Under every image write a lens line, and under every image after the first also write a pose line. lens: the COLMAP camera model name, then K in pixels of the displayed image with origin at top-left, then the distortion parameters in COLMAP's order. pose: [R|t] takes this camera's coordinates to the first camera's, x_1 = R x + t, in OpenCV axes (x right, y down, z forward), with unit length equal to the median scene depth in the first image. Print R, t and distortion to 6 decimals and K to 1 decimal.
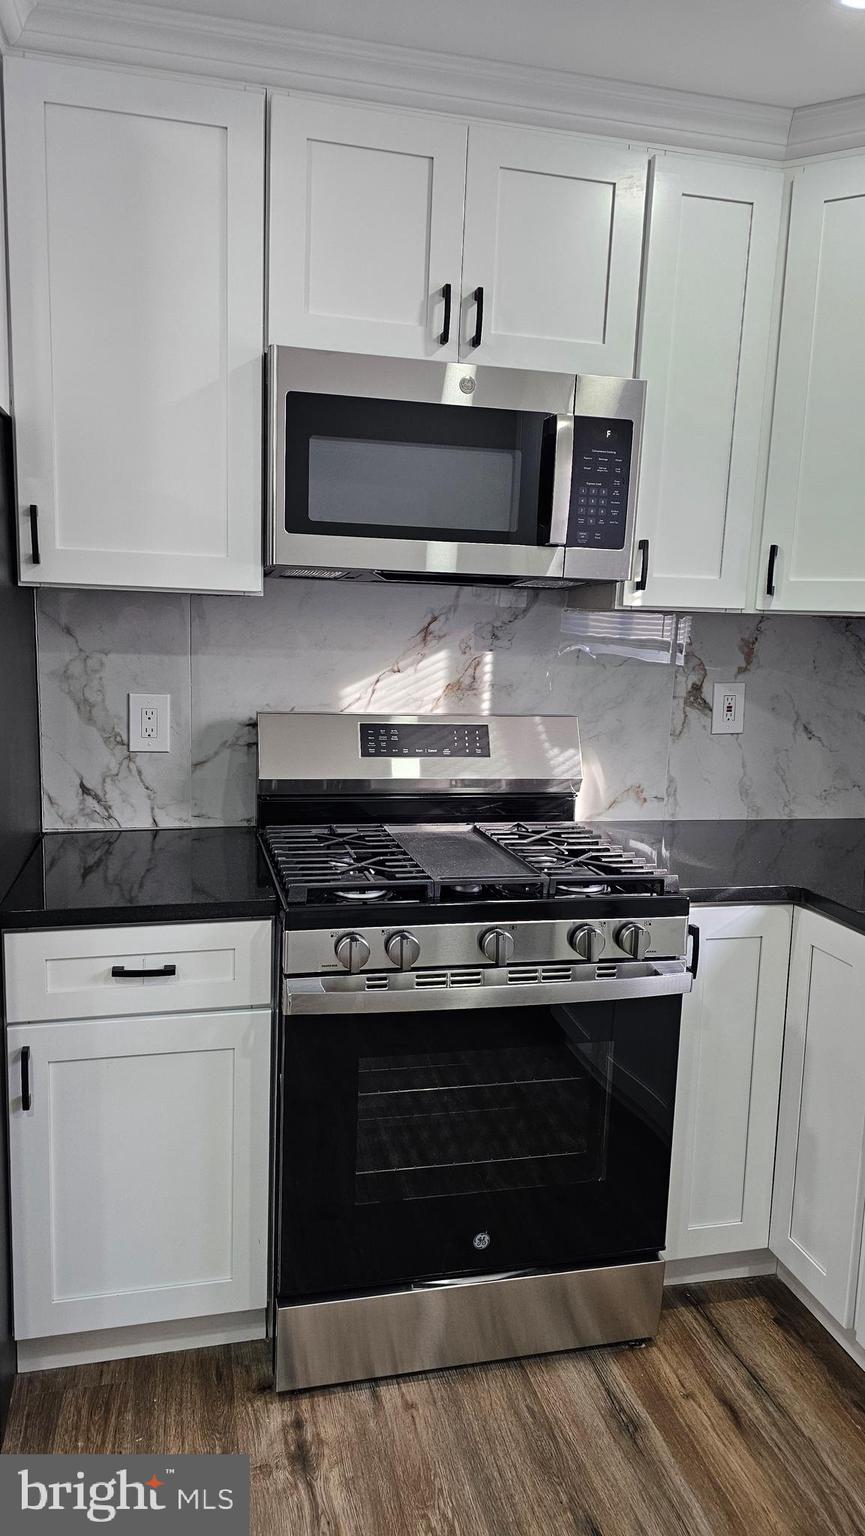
lens RADIAL K [[1022.6, 0, 419.8], [0, 1022.6, 771.1], [0, 0, 1]] dist [0.072854, -0.070230]
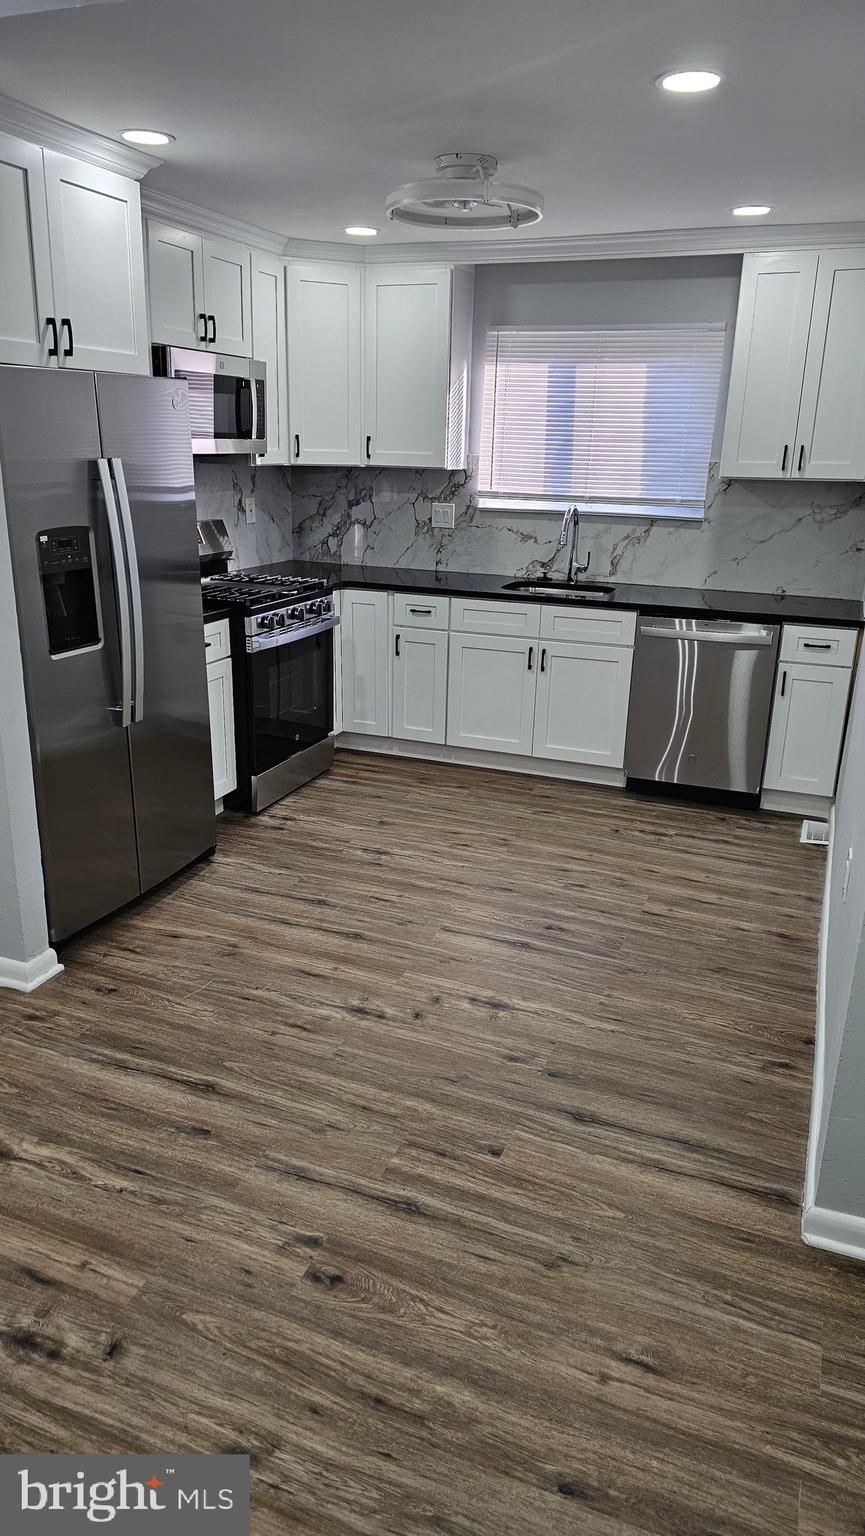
lens RADIAL K [[1022.6, 0, 428.6], [0, 1022.6, 767.6], [0, 0, 1]] dist [0.072854, -0.070230]
pose [[0.571457, -0.268135, 0.775590, -1.480550], [0.117404, 0.962104, 0.246113, -0.038365], [-0.812190, -0.049585, 0.581282, -0.606992]]
